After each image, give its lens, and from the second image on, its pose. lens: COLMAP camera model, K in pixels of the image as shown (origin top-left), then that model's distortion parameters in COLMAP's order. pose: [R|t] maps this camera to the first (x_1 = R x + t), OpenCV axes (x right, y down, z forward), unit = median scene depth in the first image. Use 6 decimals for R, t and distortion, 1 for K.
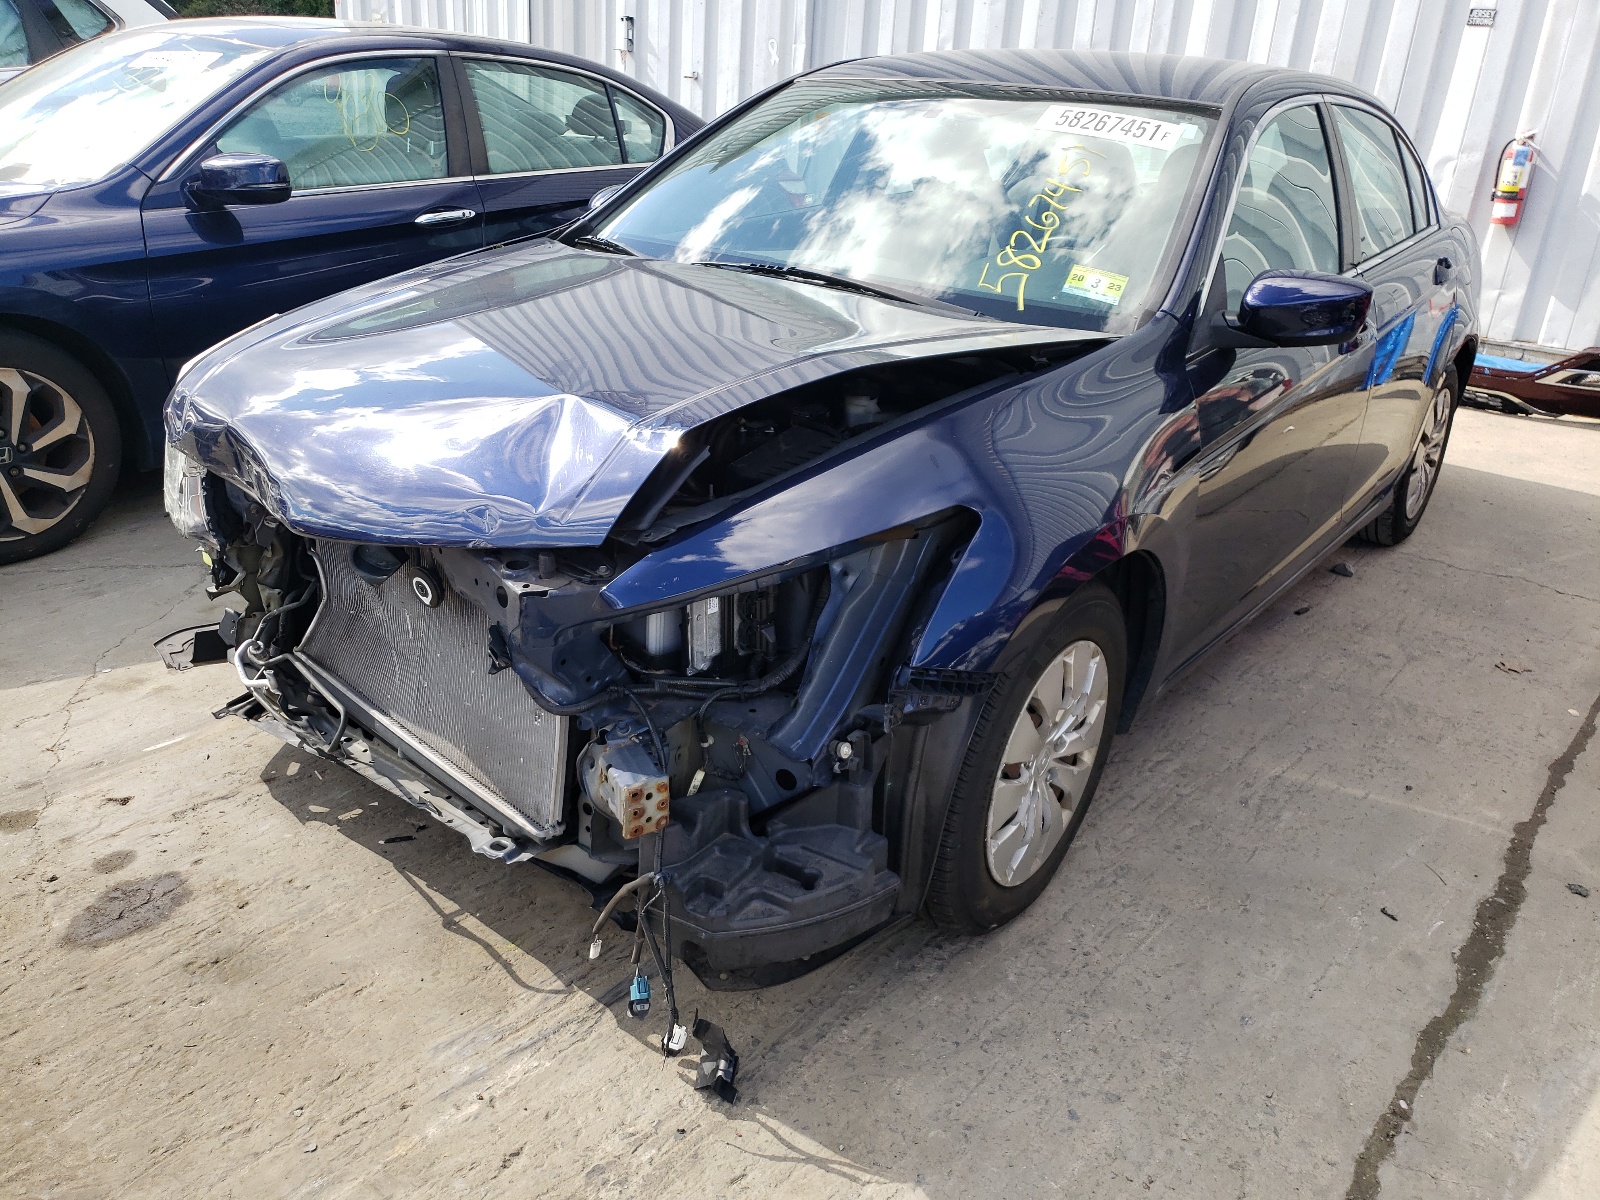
lens RADIAL K [[1242.4, 0, 793.1], [0, 1242.4, 600.2], [0, 0, 1]] dist [0.017466, 0.004729]
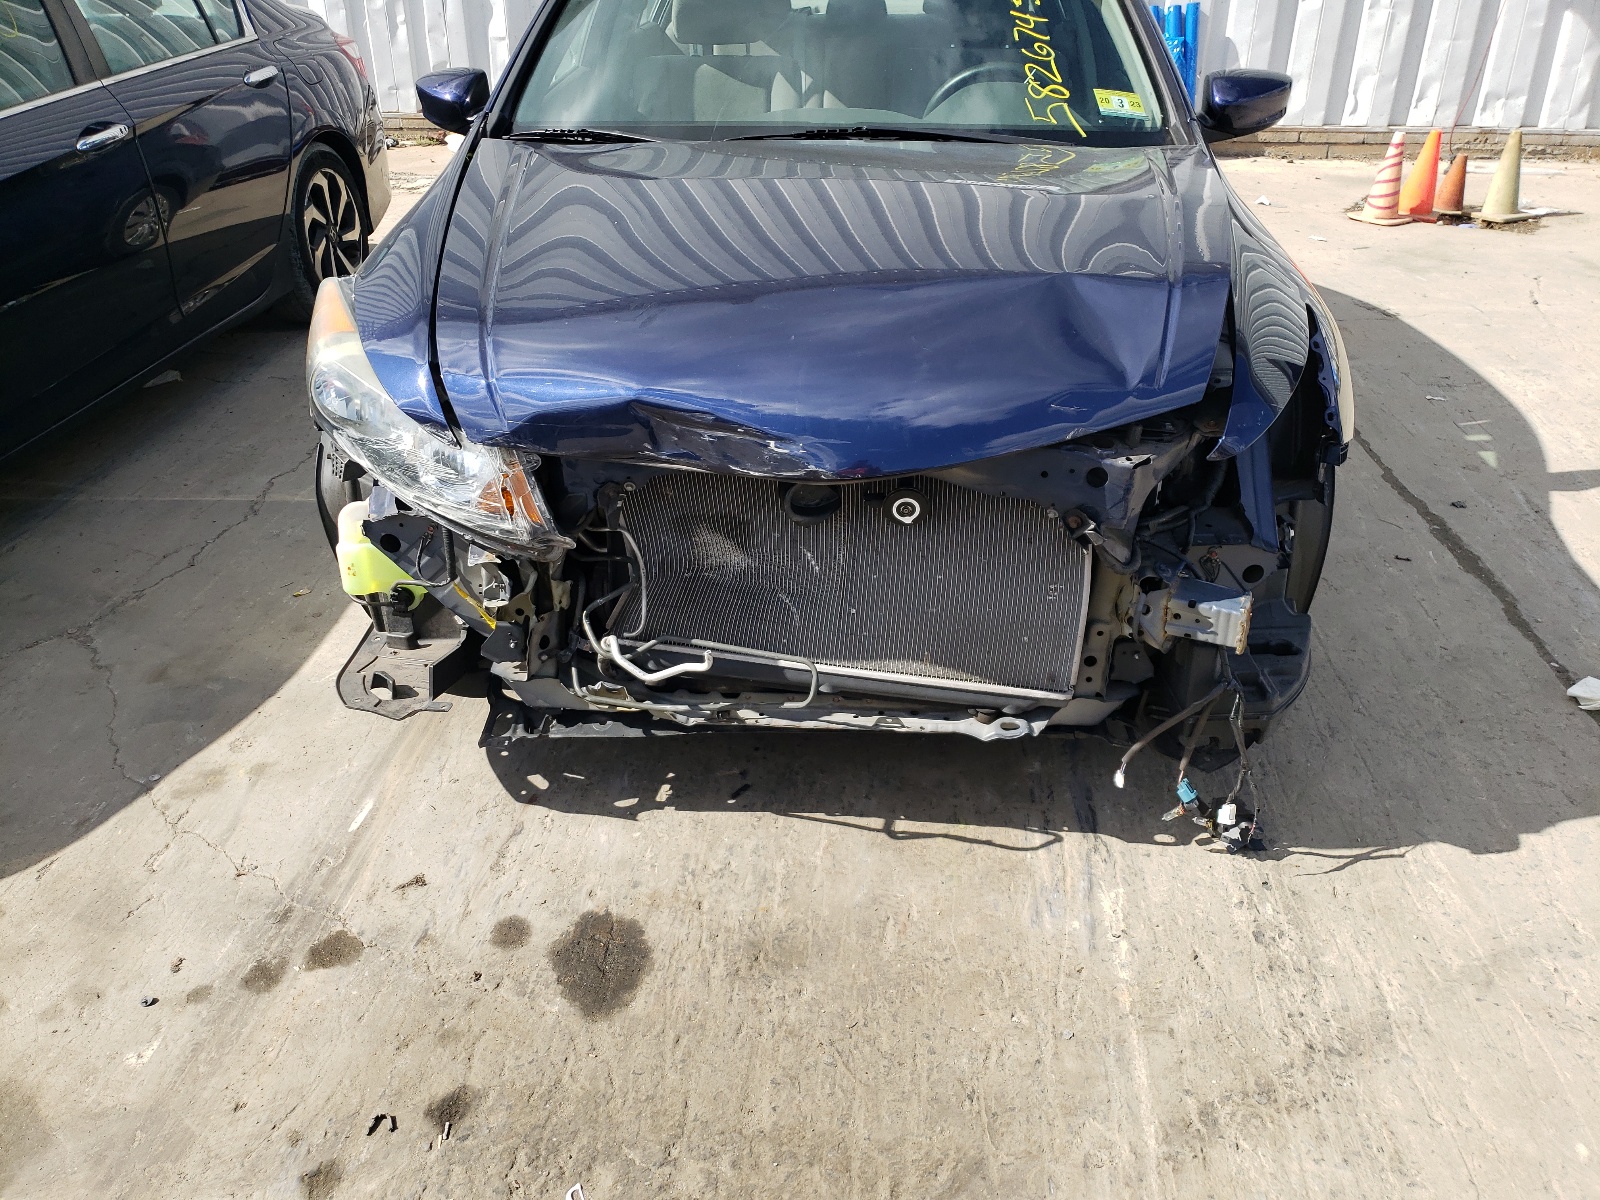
lens RADIAL K [[1242.4, 0, 795.9], [0, 1242.4, 596.6], [0, 0, 1]] dist [0.017466, 0.004729]
pose [[0.842787, -0.313622, 0.437437, -0.687746], [0.262759, 0.949014, 0.174157, -0.114358], [-0.469753, -0.031837, 0.882224, 0.145424]]
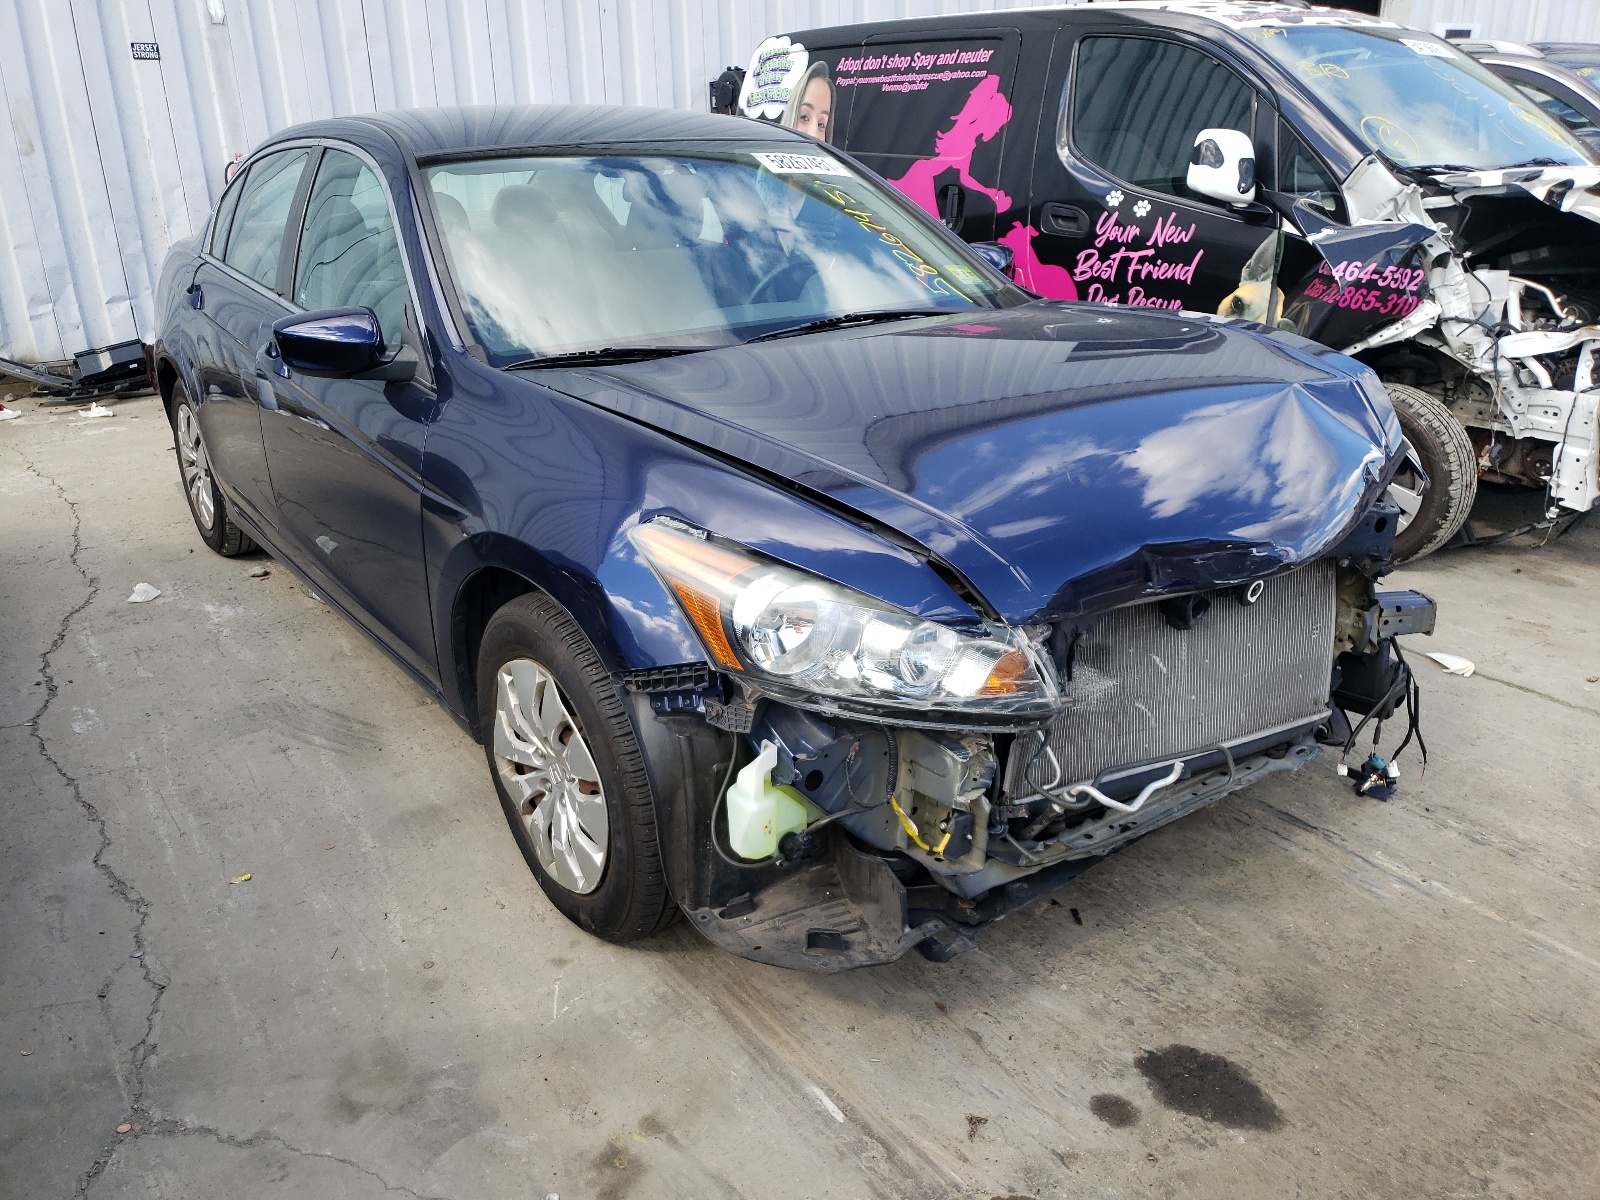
lens RADIAL K [[1242.4, 0, 798.5], [0, 1242.4, 598.3], [0, 0, 1]] dist [0.017466, 0.004729]
pose [[0.319510, -0.403759, 0.857258, -1.205226], [0.412646, 0.873680, 0.257695, -0.402881], [-0.853016, 0.271408, 0.445759, 0.716299]]
